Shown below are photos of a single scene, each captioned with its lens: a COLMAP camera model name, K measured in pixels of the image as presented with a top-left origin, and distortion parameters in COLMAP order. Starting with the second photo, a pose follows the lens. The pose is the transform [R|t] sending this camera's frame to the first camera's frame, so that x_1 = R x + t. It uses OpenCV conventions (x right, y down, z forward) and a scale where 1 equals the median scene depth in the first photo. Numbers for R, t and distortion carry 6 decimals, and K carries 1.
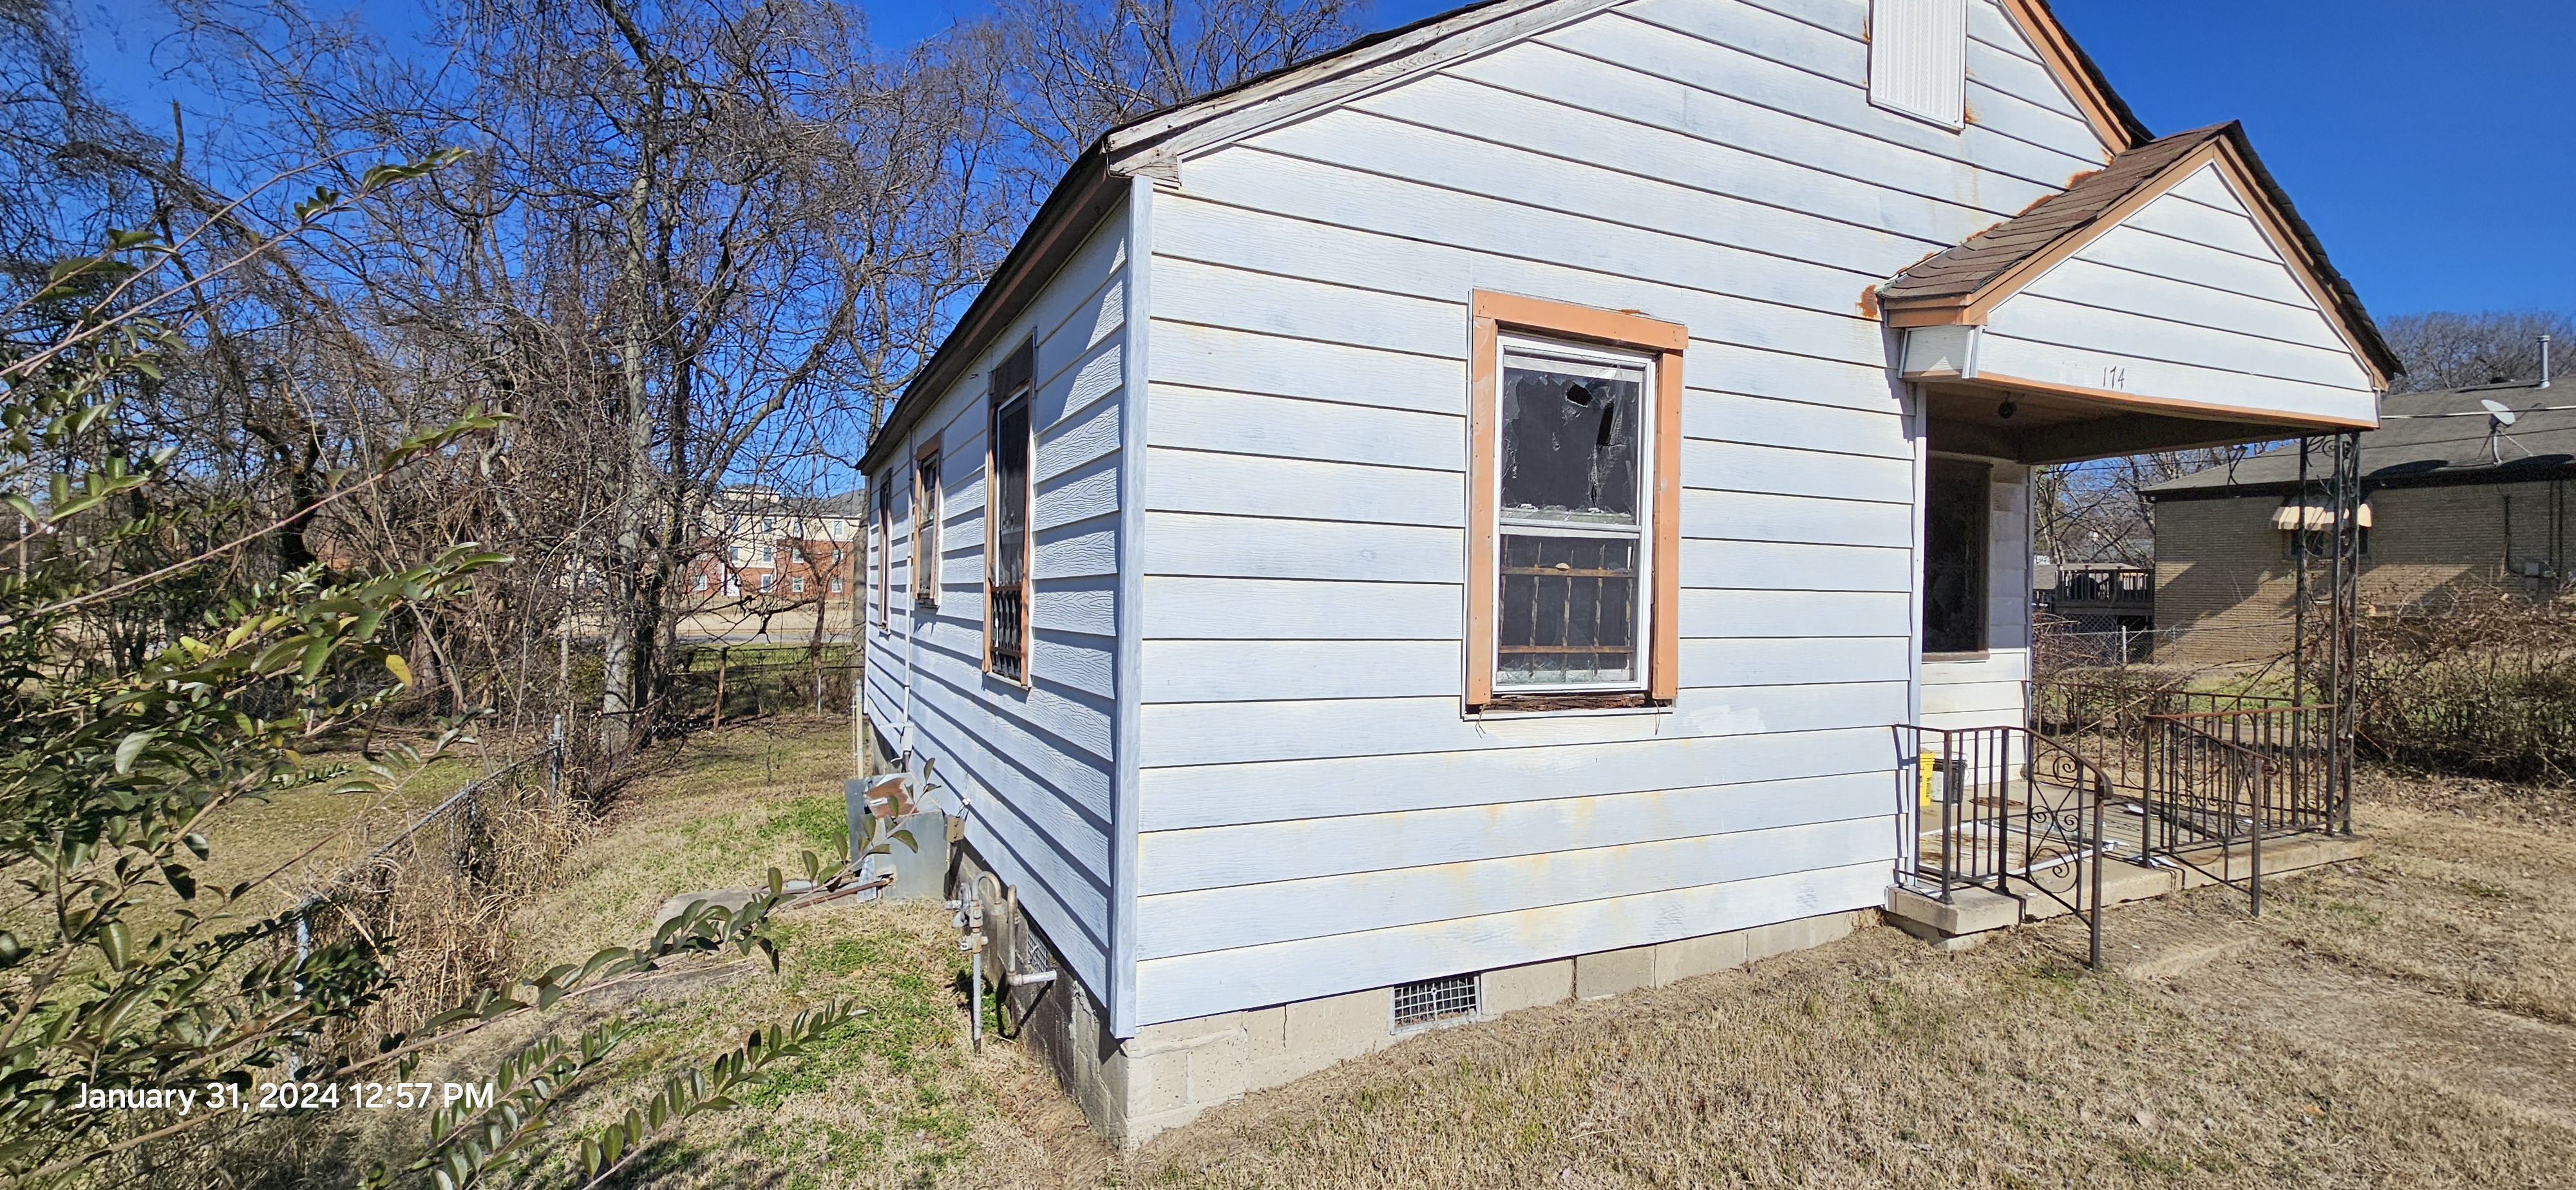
lens RADIAL K [[1033.6, 0, 1211.1], [0, 1033.6, 584.2], [0, 0, 1]] dist [-0.025011, 0.004327]
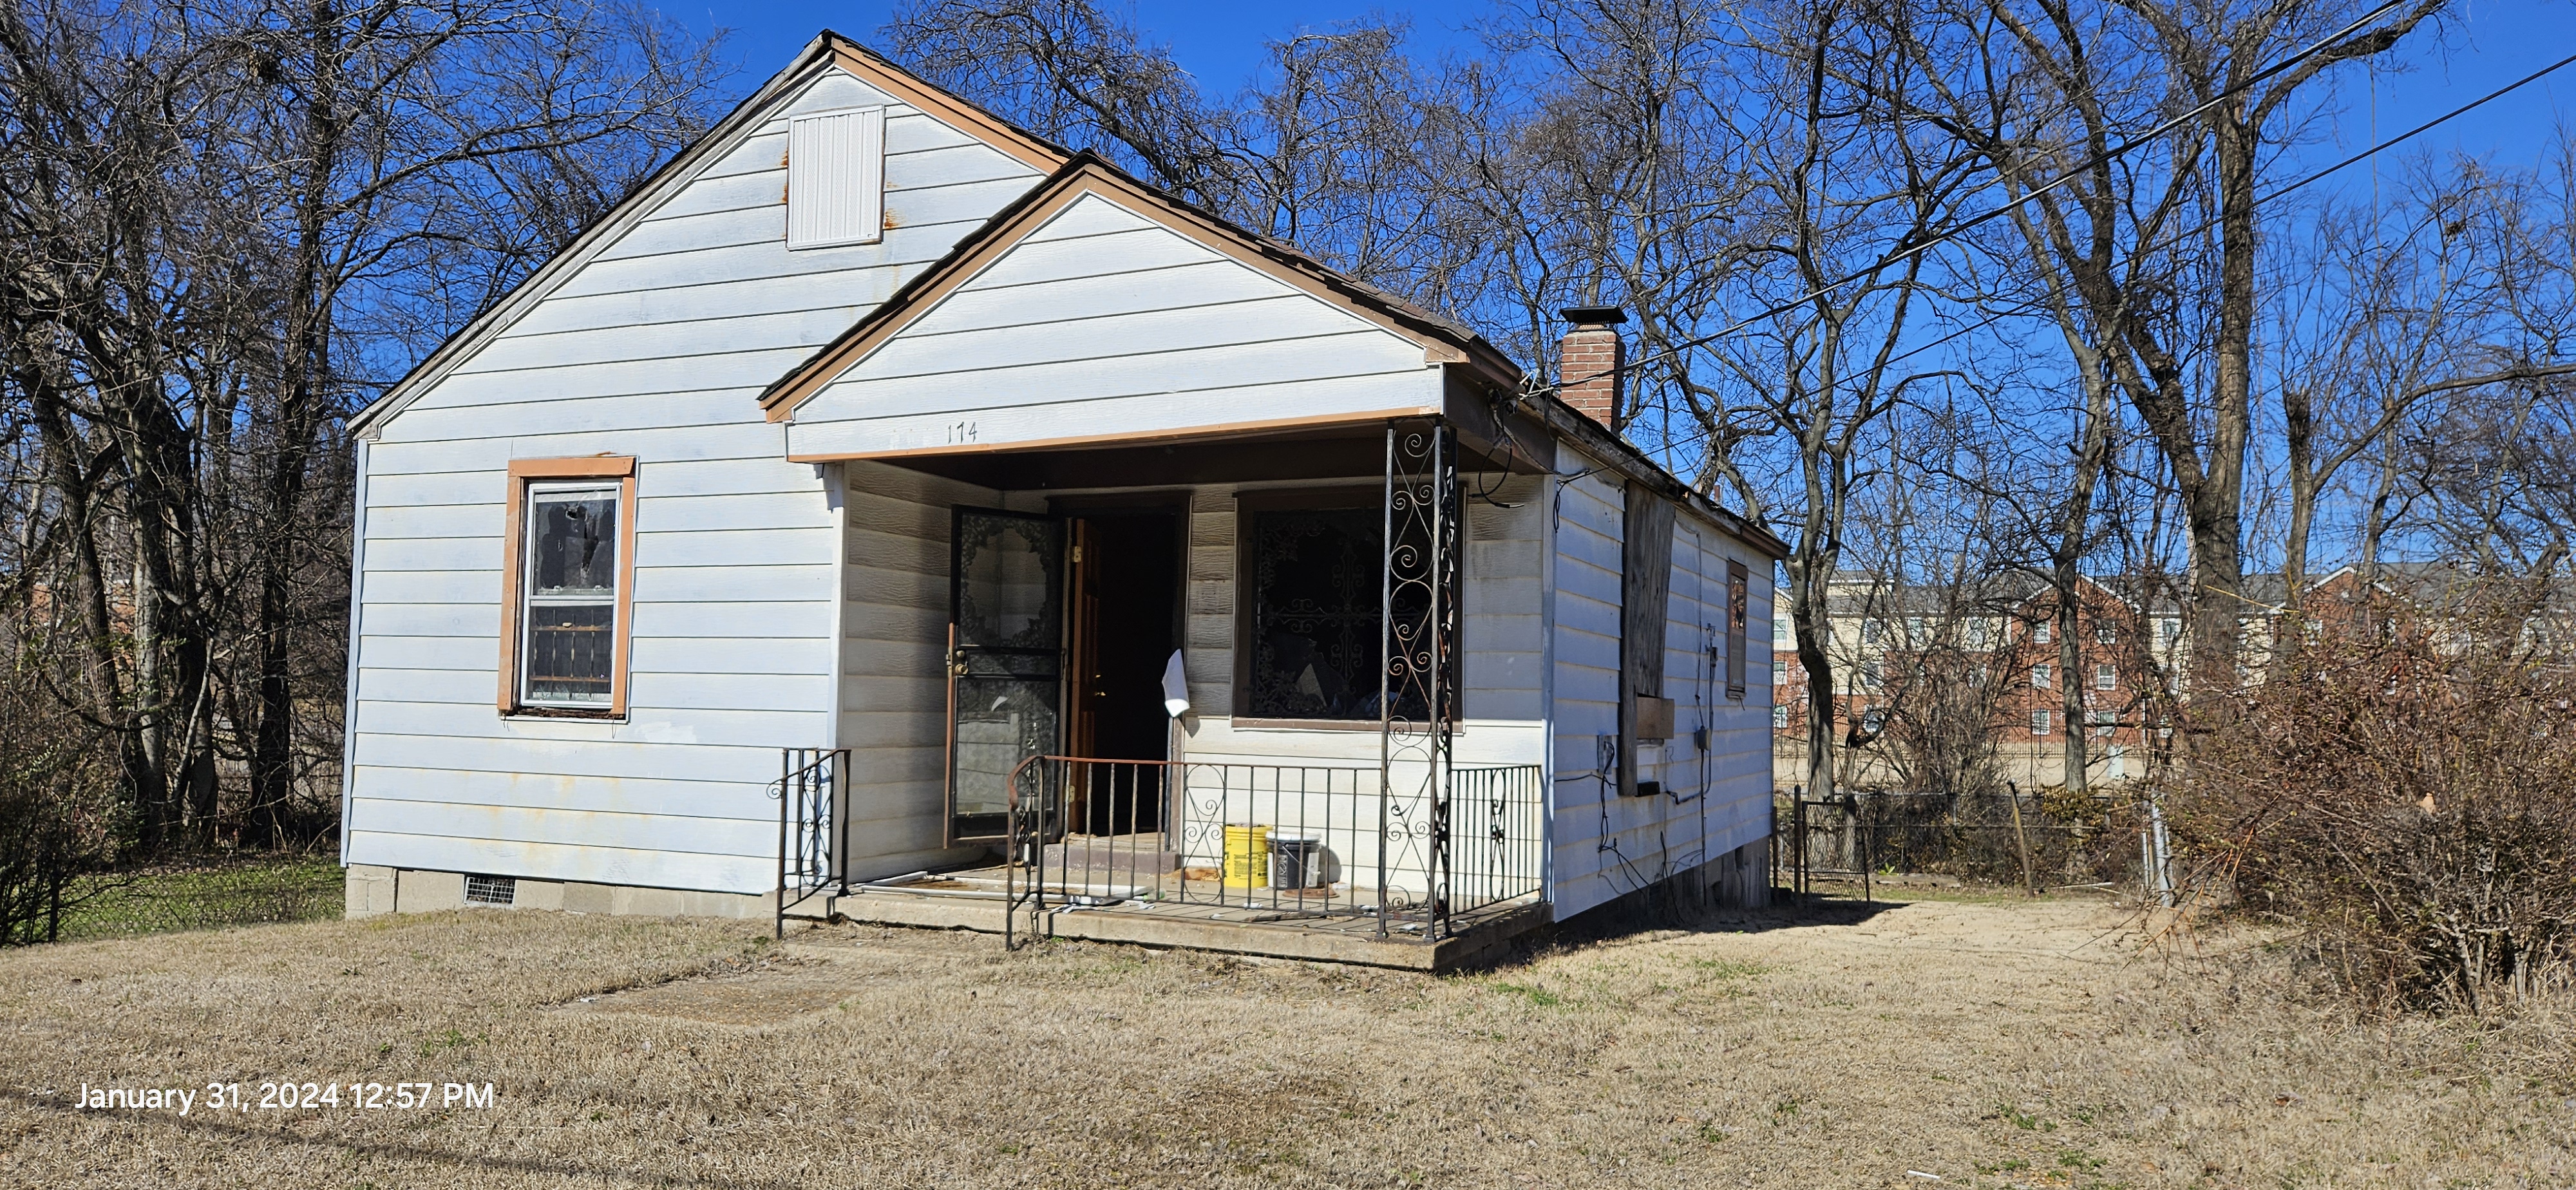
lens RADIAL K [[1729.2, 0, 1287.9], [0, 1729.2, 617.9], [0, 0, 1]] dist [-0.000087, -0.000492]
pose [[0.687765, -0.040233, -0.724818, 2.876778], [-0.006670, 0.998071, -0.061730, 0.121121], [0.725903, 0.047290, 0.686169, 0.004638]]
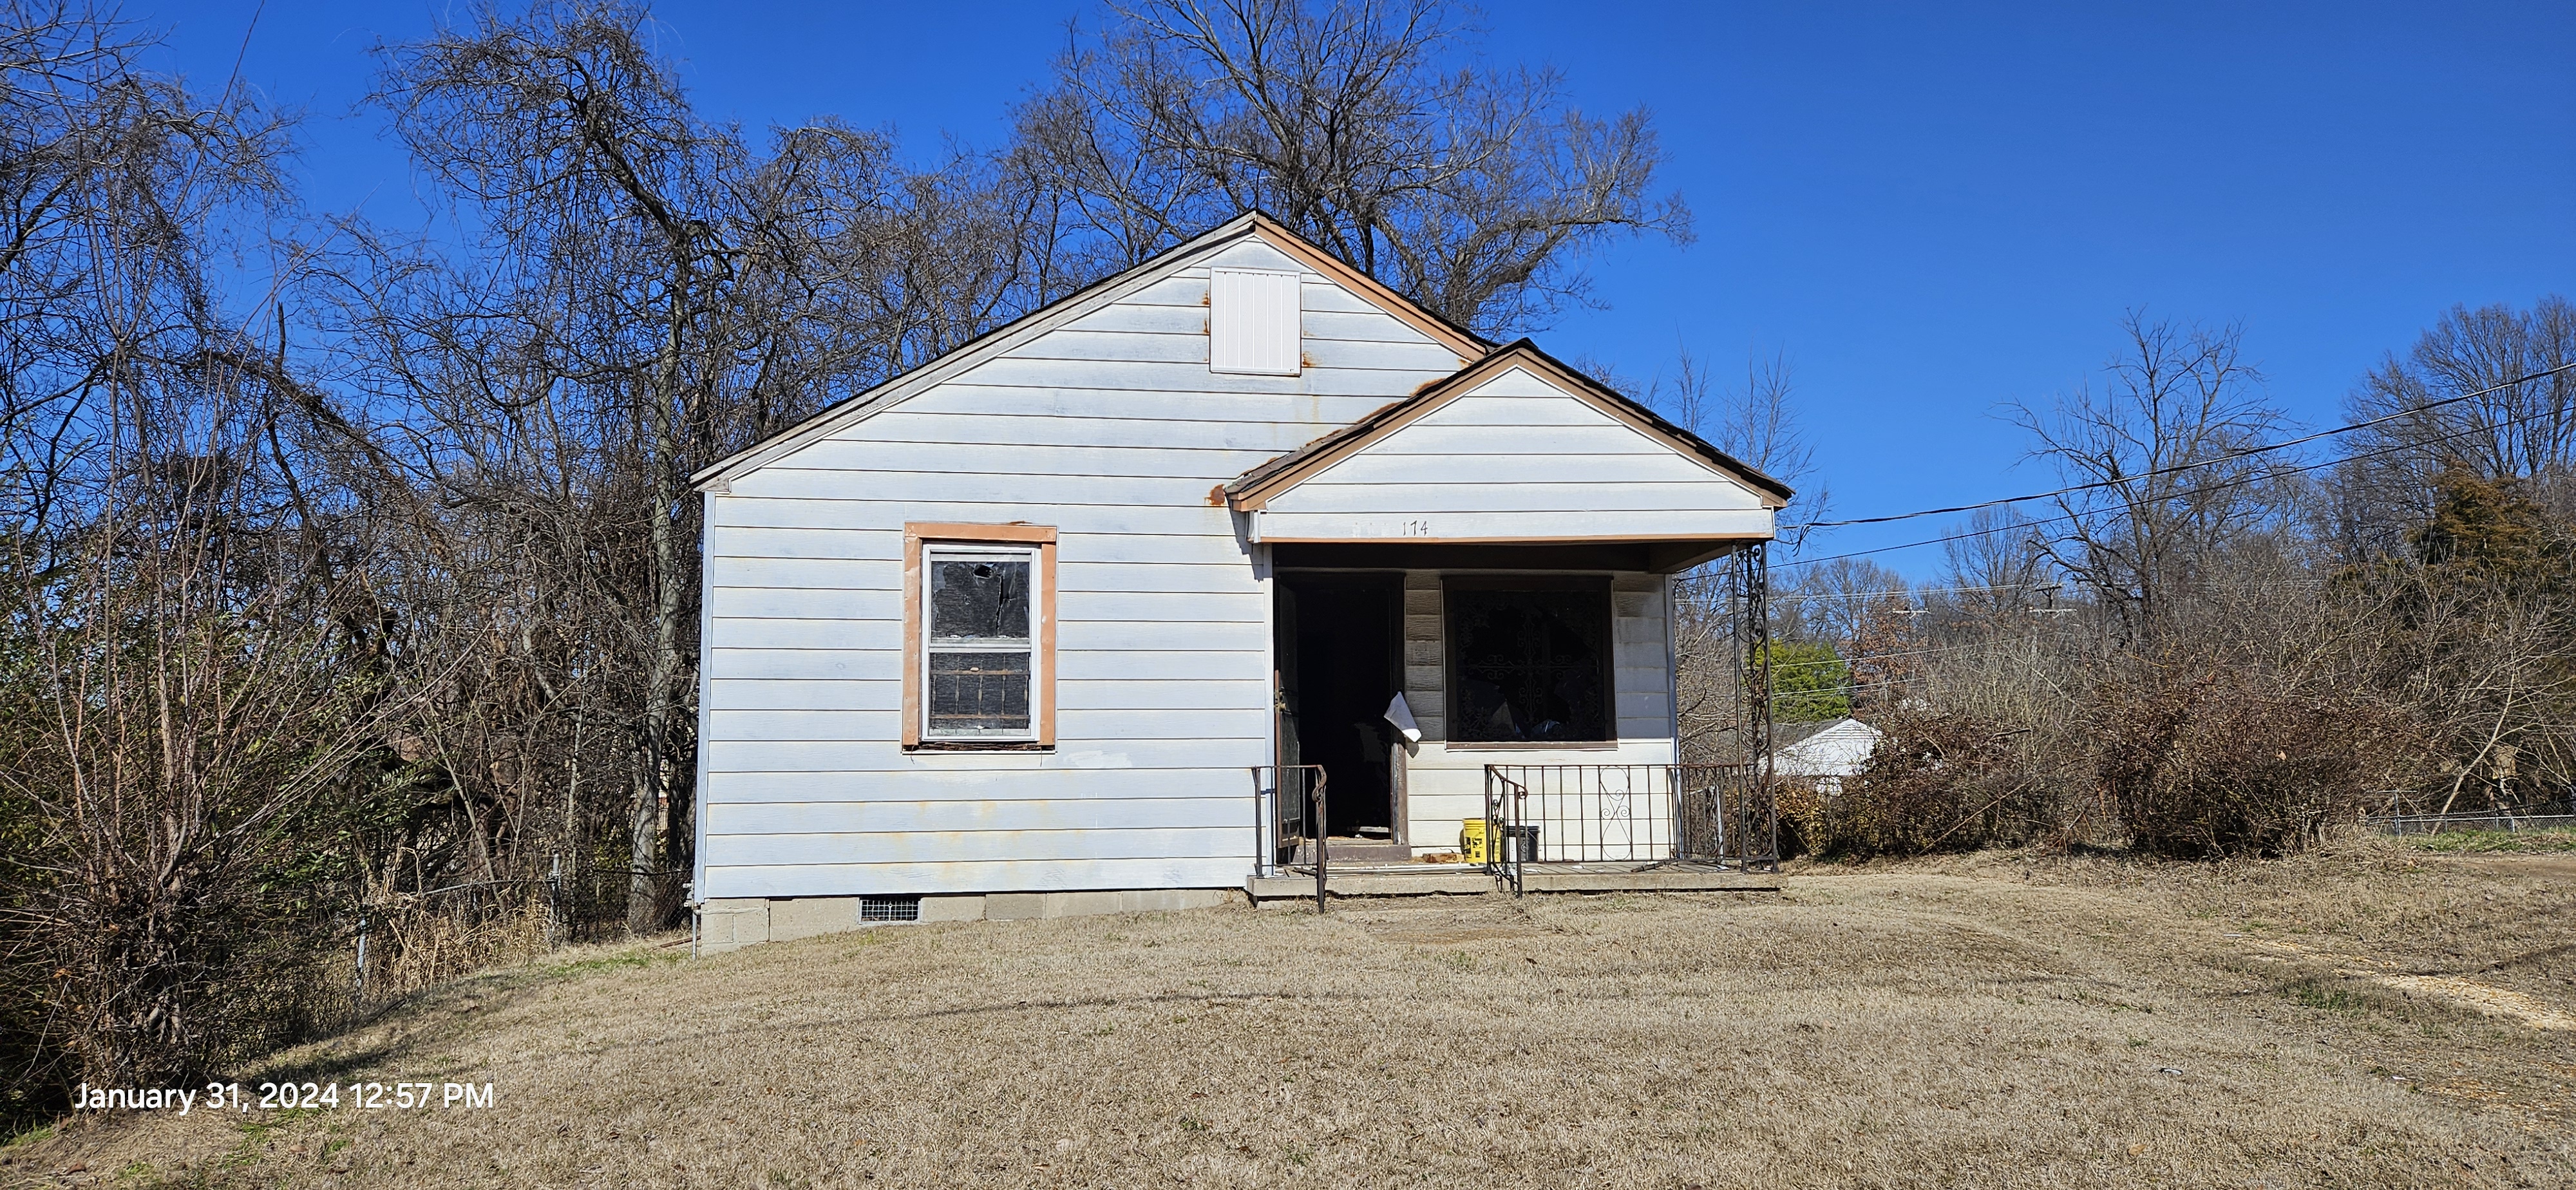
lens RADIAL K [[1716.8, 0, 1288.0], [0, 1716.8, 595.0], [0, 0, 1]] dist [0.001052, -0.000095]
pose [[0.969982, -0.051418, -0.237677, 1.522540], [0.025190, 0.993377, -0.112102, 0.193838], [0.241867, 0.102750, 0.964854, -1.672450]]
